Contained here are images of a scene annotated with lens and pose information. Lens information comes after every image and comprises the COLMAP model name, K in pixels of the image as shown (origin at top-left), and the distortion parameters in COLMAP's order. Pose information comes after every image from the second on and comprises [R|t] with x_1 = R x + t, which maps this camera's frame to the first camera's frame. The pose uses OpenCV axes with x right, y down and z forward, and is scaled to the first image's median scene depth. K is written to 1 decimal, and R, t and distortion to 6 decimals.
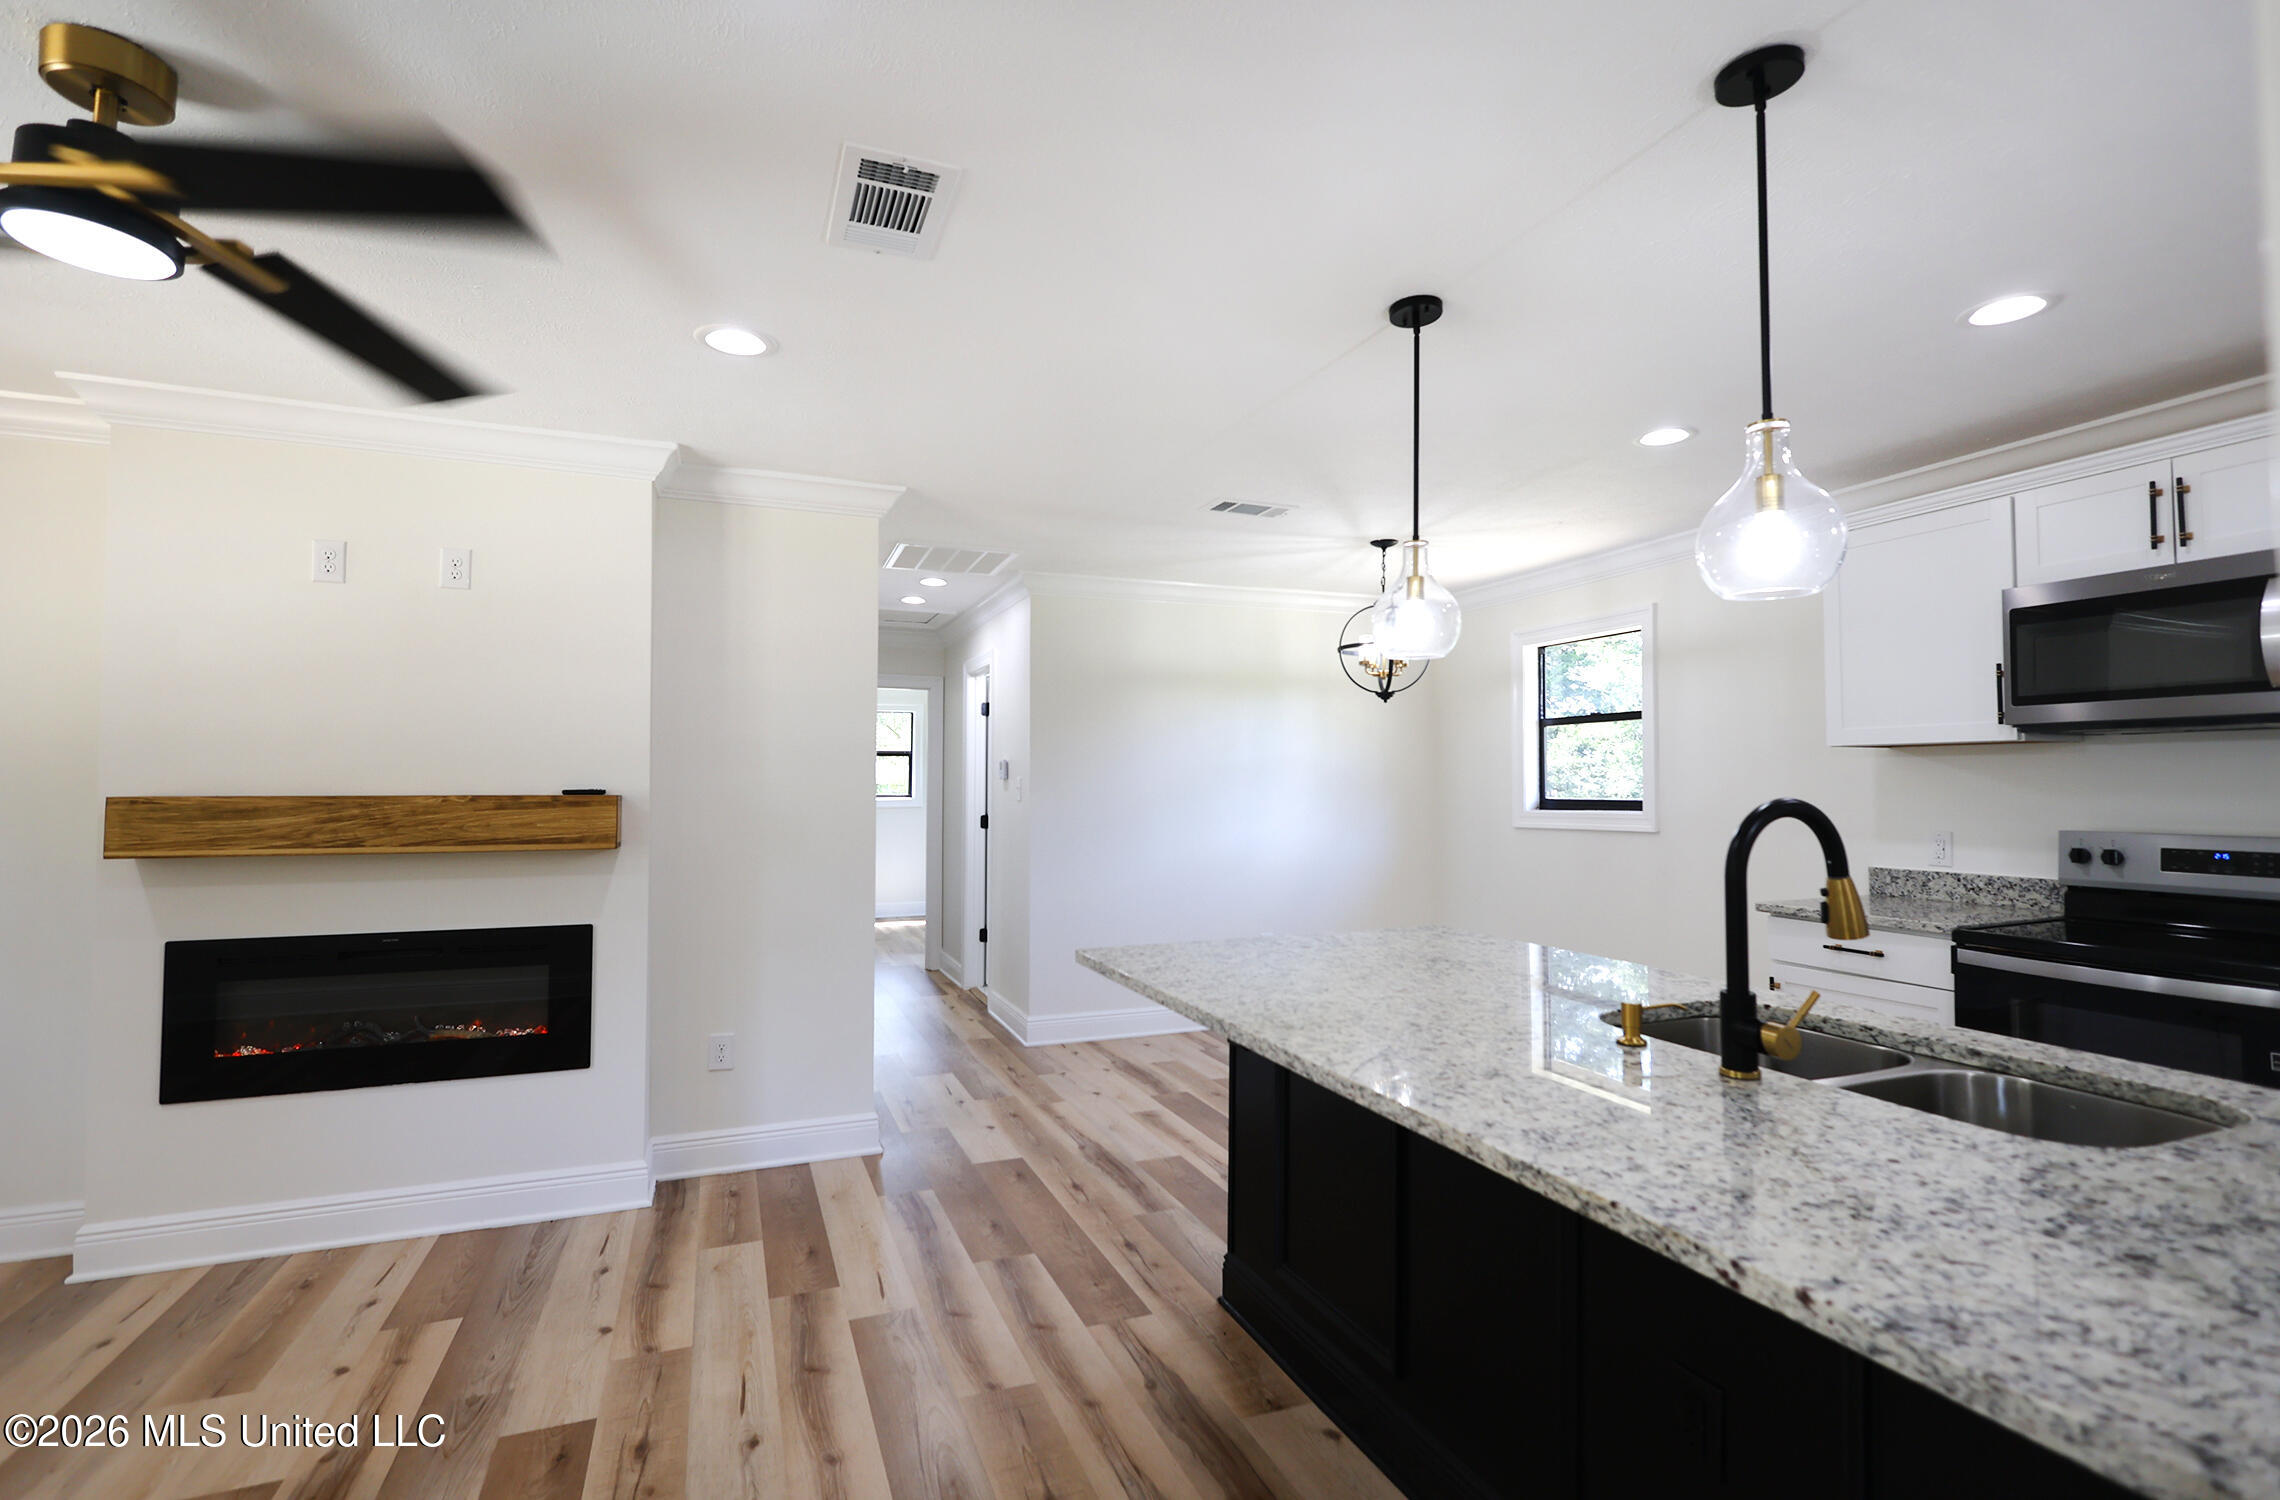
lens RADIAL K [[1052.6, 0, 1140.5], [0, 1052.6, 743.9], [0, 0, 1]] dist [-0.000066, 0.000294]
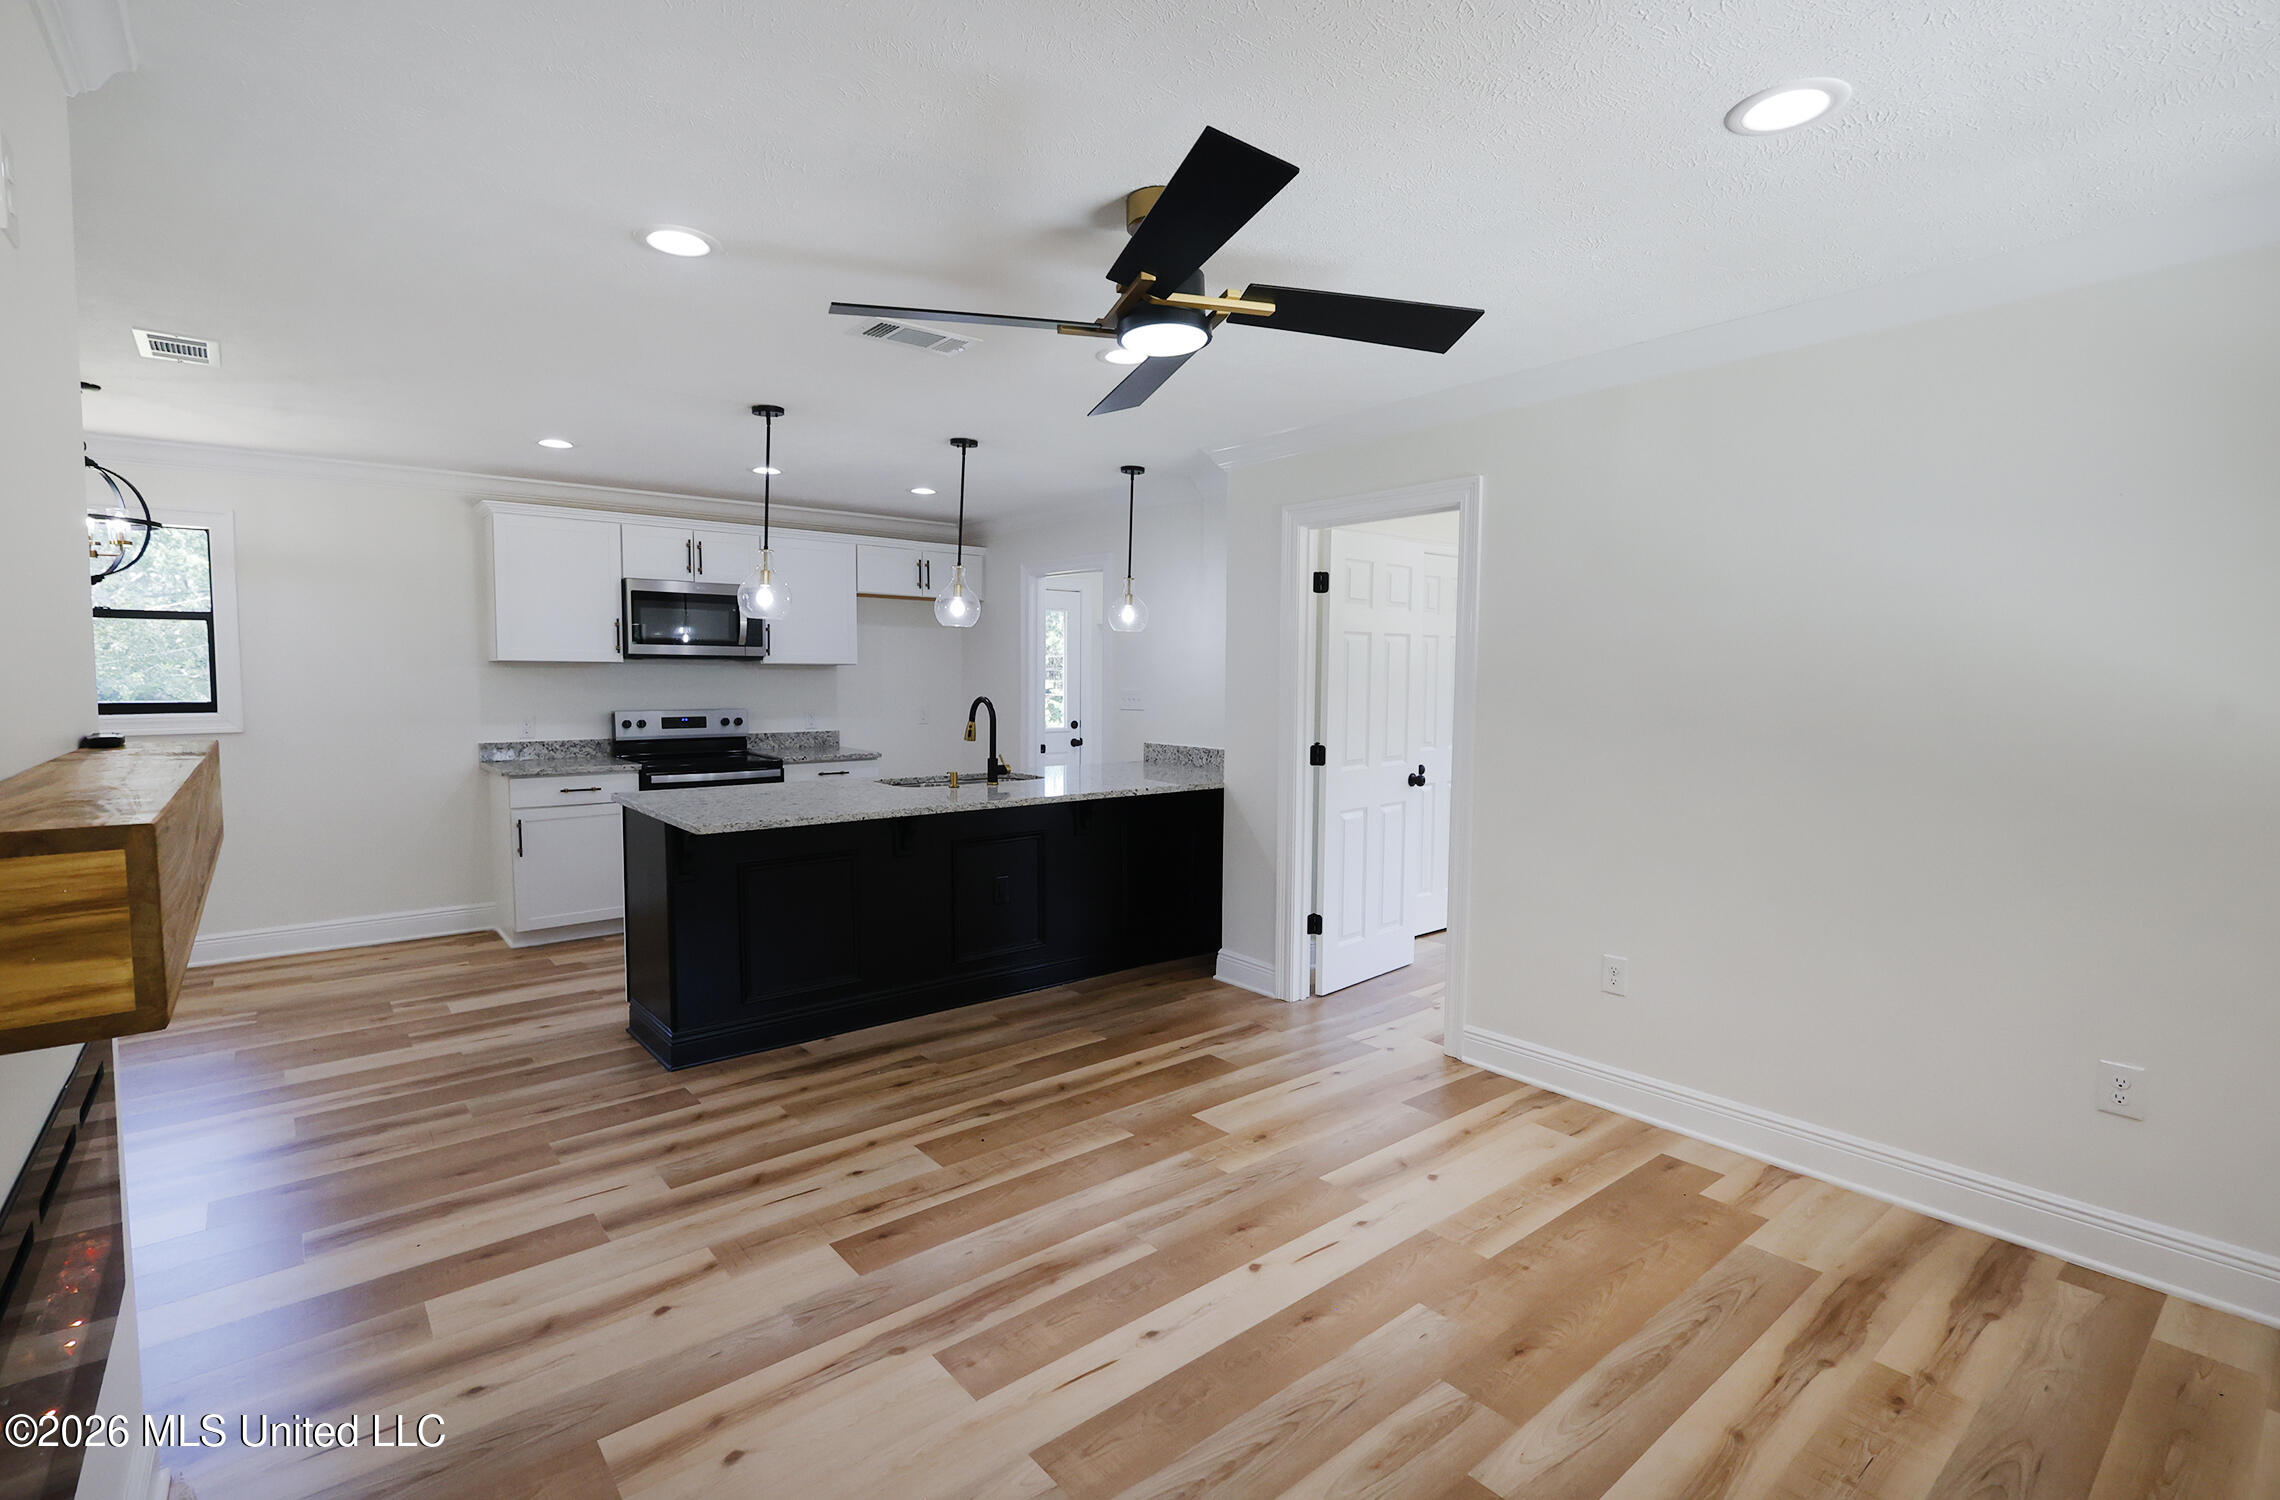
lens RADIAL K [[1053.9, 0, 1128.2], [0, 1053.9, 742.9], [0, 0, 1]] dist [-0.000925, 0.000199]
pose [[-0.301329, -0.062469, 0.951472, -1.293507], [-0.042043, 0.997752, 0.052192, 0.004615], [-0.952593, -0.024275, -0.303278, 0.800205]]
